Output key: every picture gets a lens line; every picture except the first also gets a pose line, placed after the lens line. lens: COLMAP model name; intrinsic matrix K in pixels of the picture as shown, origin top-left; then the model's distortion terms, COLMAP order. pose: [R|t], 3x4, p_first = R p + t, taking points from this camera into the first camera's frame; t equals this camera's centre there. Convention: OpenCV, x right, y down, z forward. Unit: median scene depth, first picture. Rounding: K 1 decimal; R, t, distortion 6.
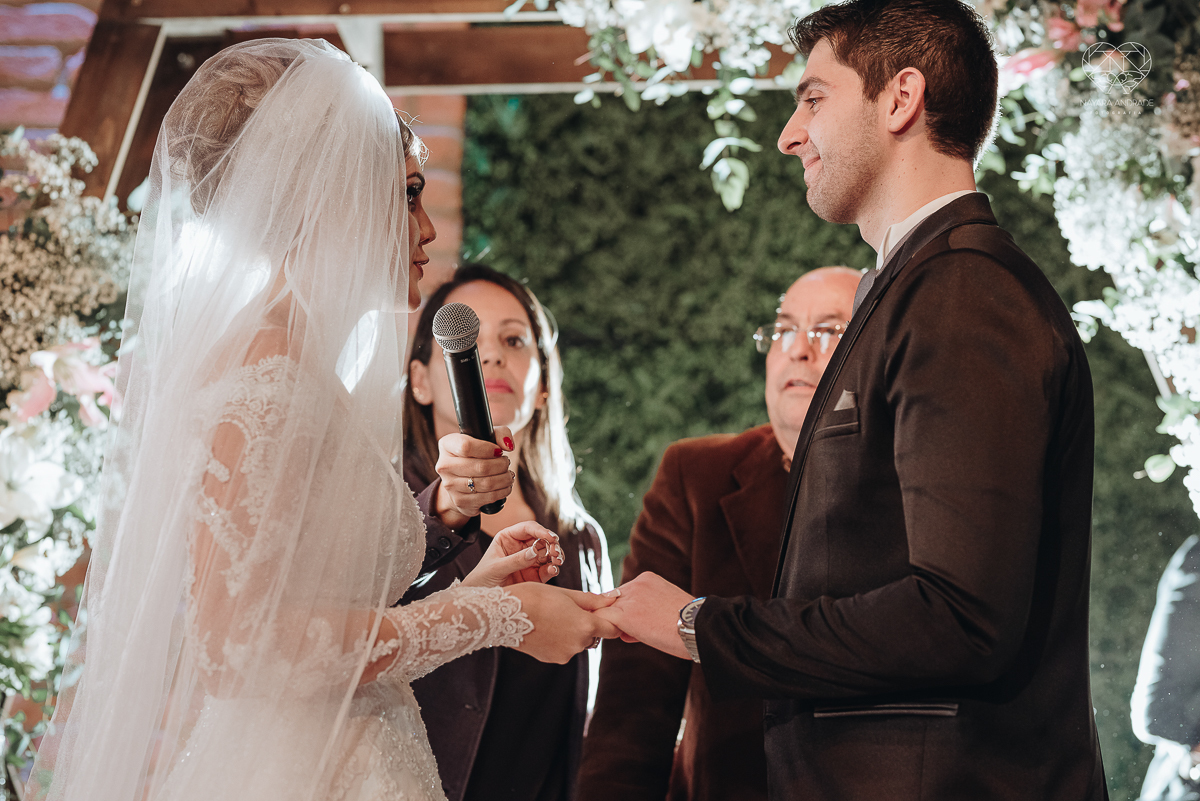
lens RADIAL K [[2833.5, 0, 600.0], [0, 2833.5, 400.5], [0, 0, 1]] dist [-0.018215, -0.255301]
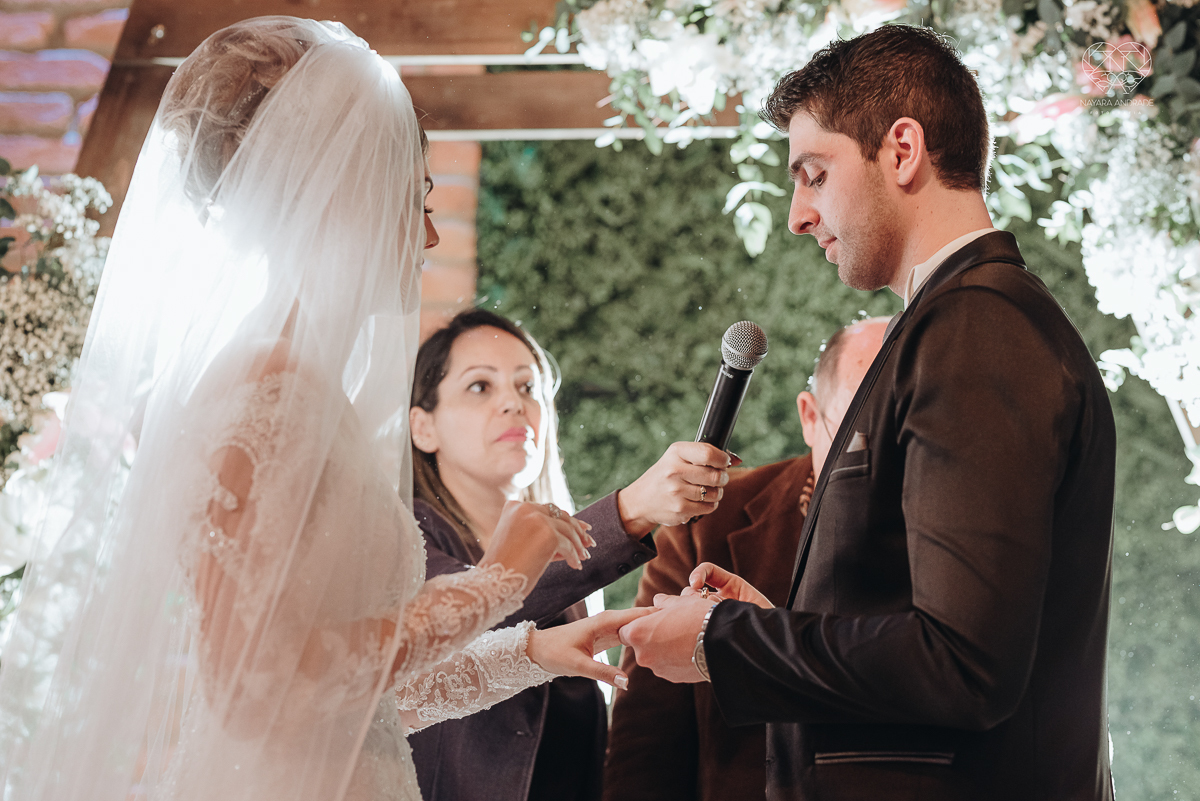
lens RADIAL K [[2833.5, 0, 600.0], [0, 2833.5, 400.5], [0, 0, 1]] dist [-0.018215, -0.255301]
pose [[0.999979, 0.006522, 0.000576, -0.007619], [-0.006506, 0.999669, -0.024879, 0.008318], [-0.000738, 0.024874, 0.999690, 0.014890]]
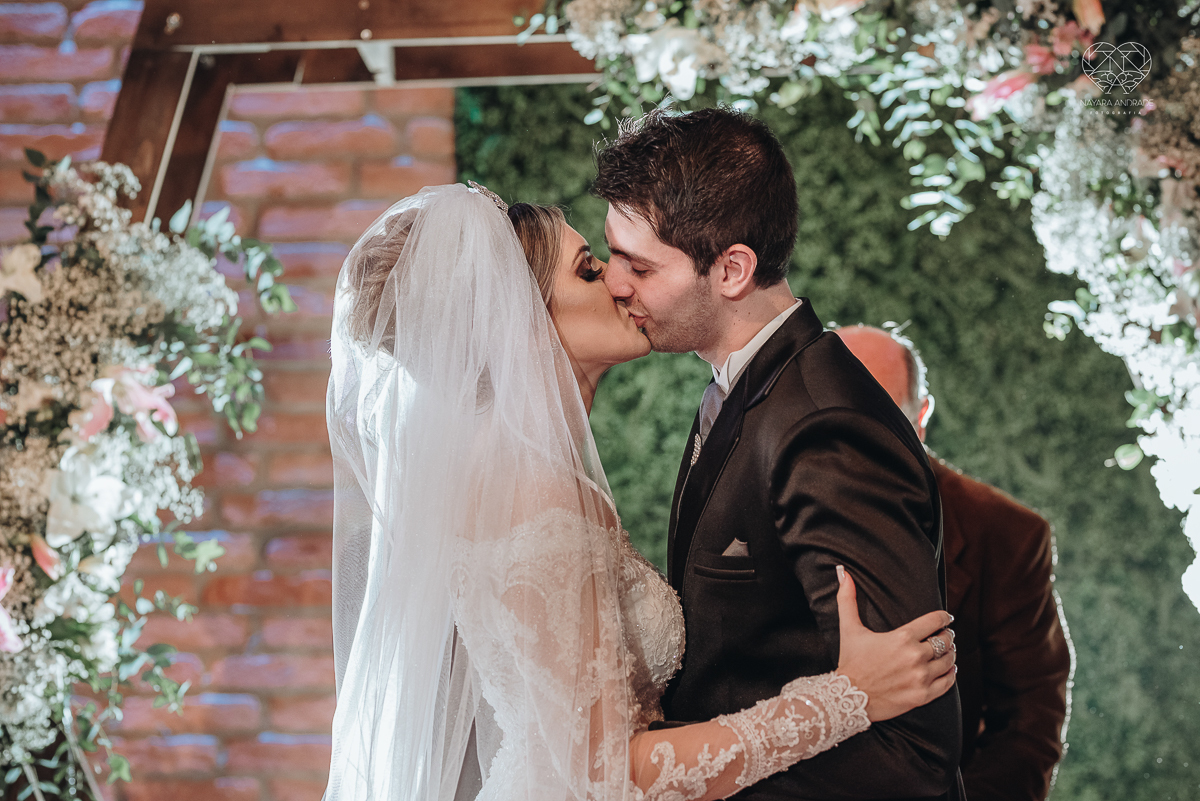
lens RADIAL K [[2833.5, 0, 600.0], [0, 2833.5, 400.5], [0, 0, 1]] dist [-0.018215, -0.255301]
pose [[0.999369, -0.021473, 0.028289, -0.036566], [0.018570, 0.994898, 0.099161, -0.108990], [-0.030274, -0.098573, 0.994669, -0.078796]]
